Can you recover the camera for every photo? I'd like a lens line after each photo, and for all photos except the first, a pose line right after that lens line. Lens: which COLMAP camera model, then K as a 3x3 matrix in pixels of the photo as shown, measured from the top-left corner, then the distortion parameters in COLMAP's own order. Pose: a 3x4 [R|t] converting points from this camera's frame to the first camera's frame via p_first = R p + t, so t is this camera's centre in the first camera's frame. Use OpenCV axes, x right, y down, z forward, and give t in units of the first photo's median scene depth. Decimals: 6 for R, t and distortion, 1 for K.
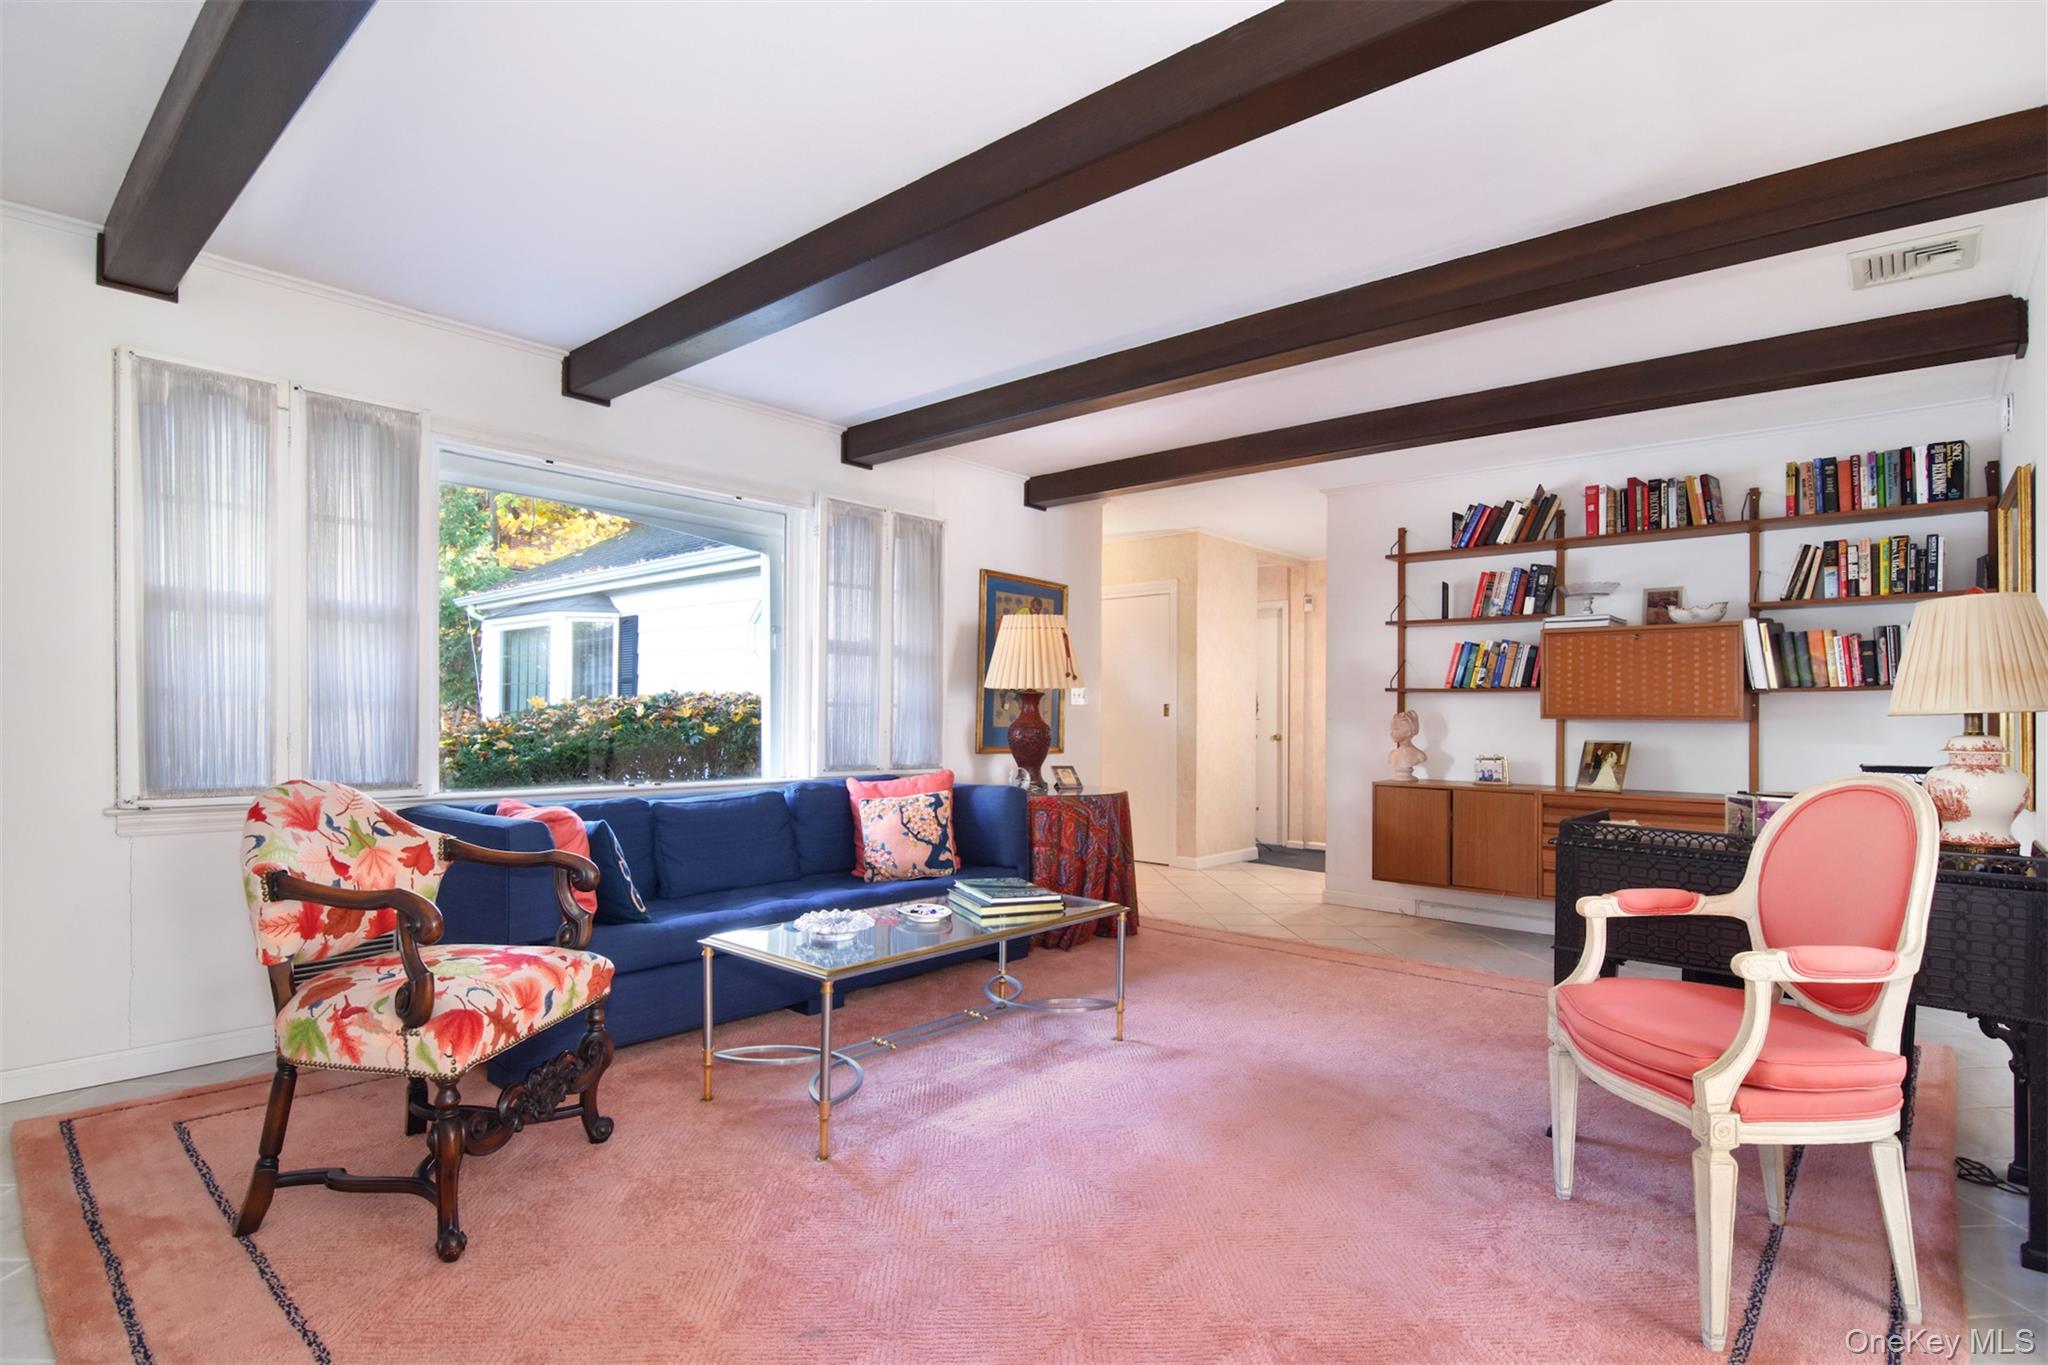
lens RADIAL K [[1012.9, 0, 1010.7], [0, 1012.9, 732.1], [0, 0, 1]] dist [0.024628, -0.025951]
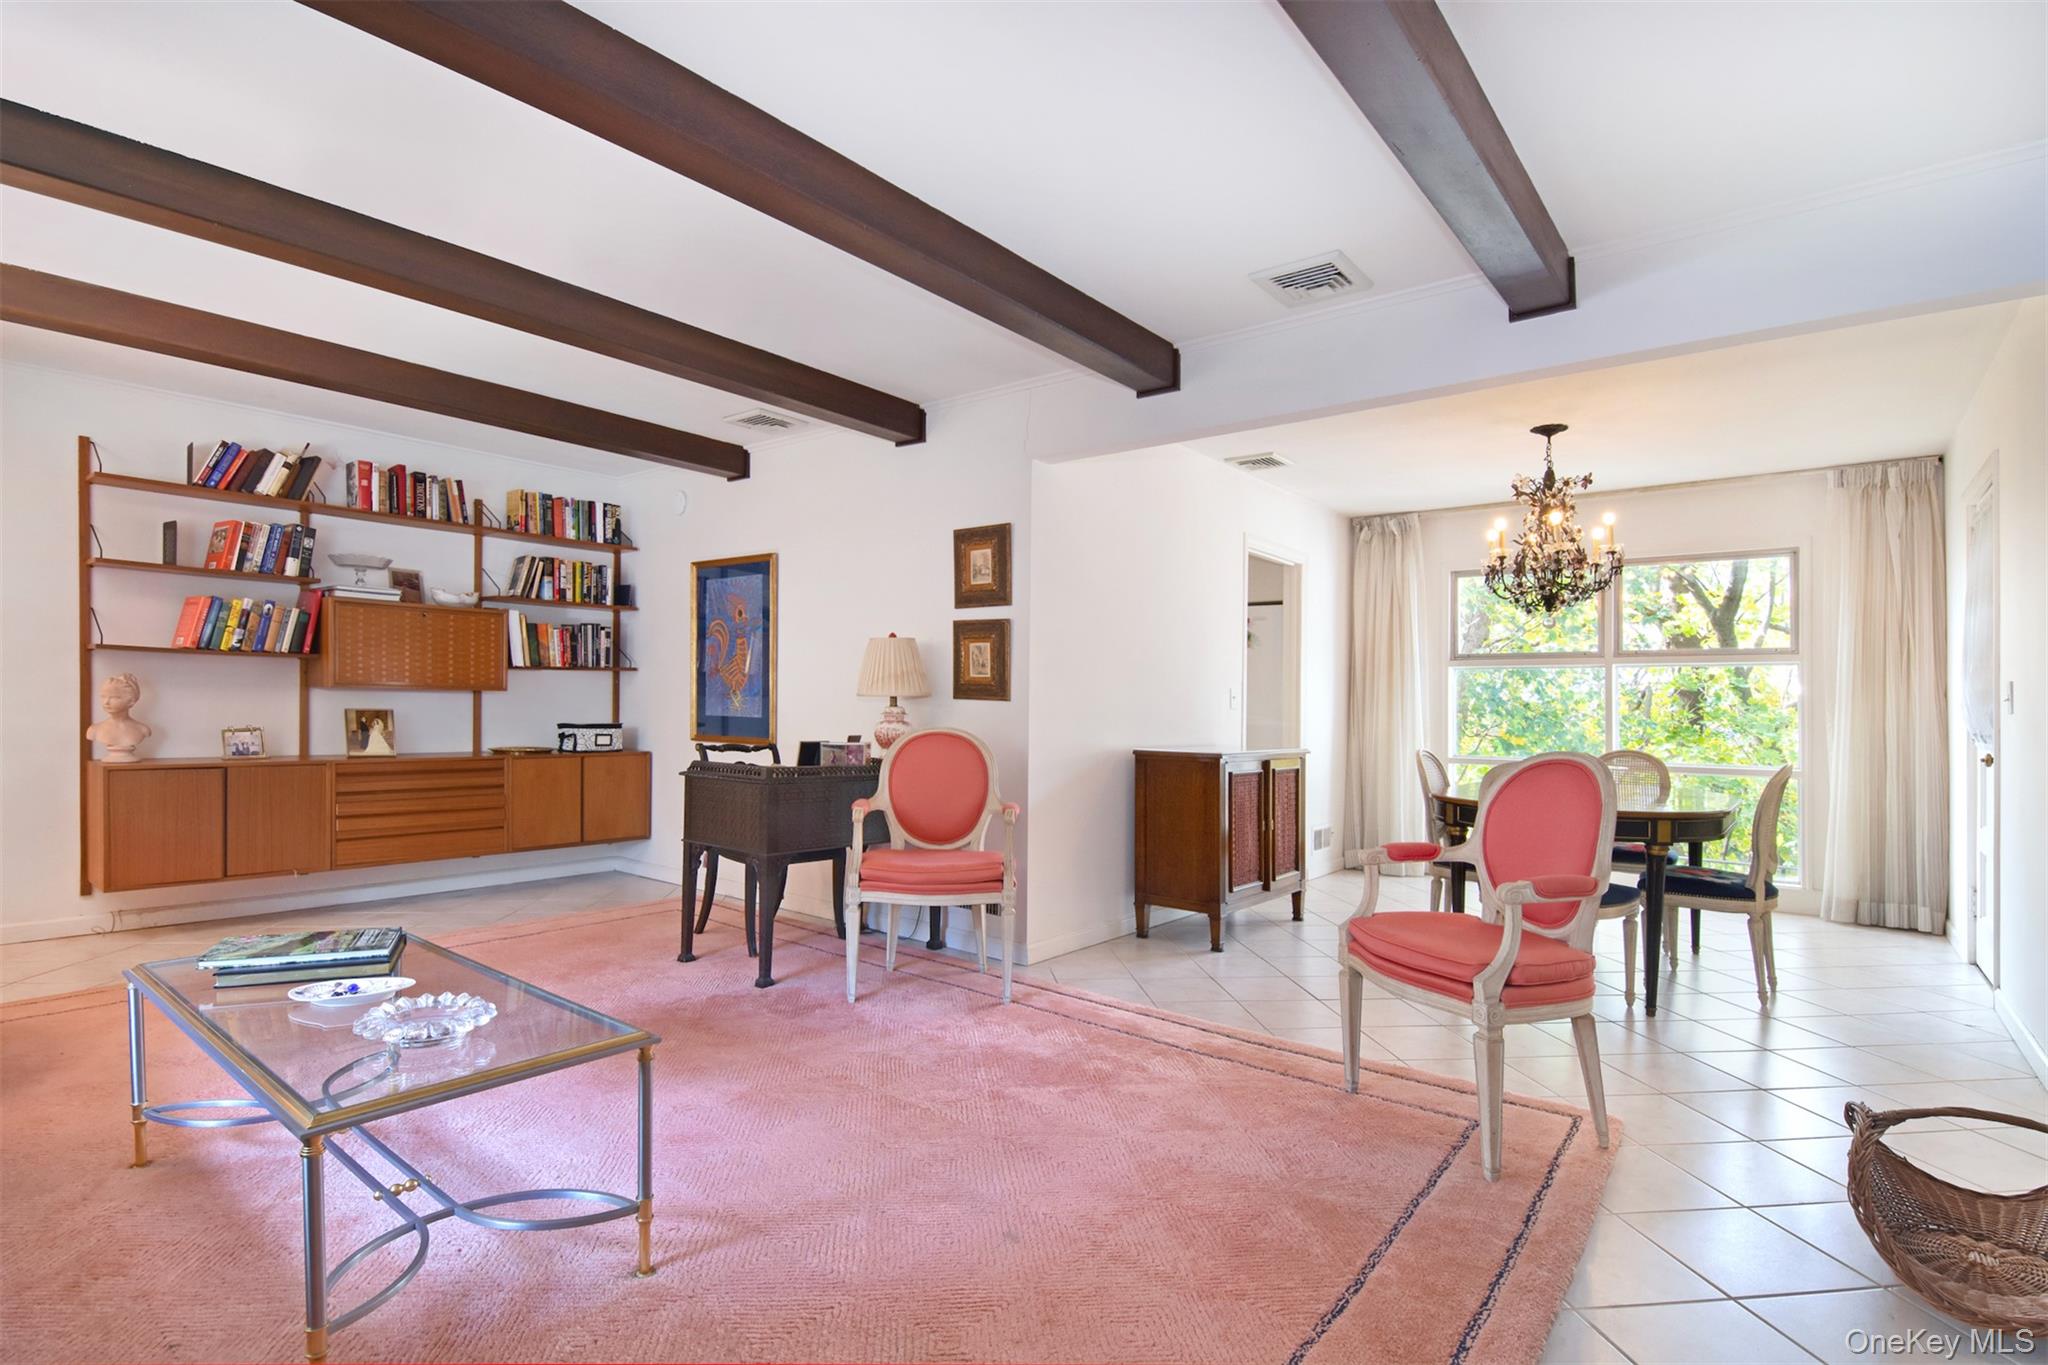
lens RADIAL K [[1012.9, 0, 1010.7], [0, 1012.9, 732.1], [0, 0, 1]] dist [0.024628, -0.025951]
pose [[-0.022953, -0.038257, 0.999004, -0.486909], [-0.004054, 0.999263, 0.038174, -0.009955], [-0.999728, -0.003174, -0.023091, 0.370916]]
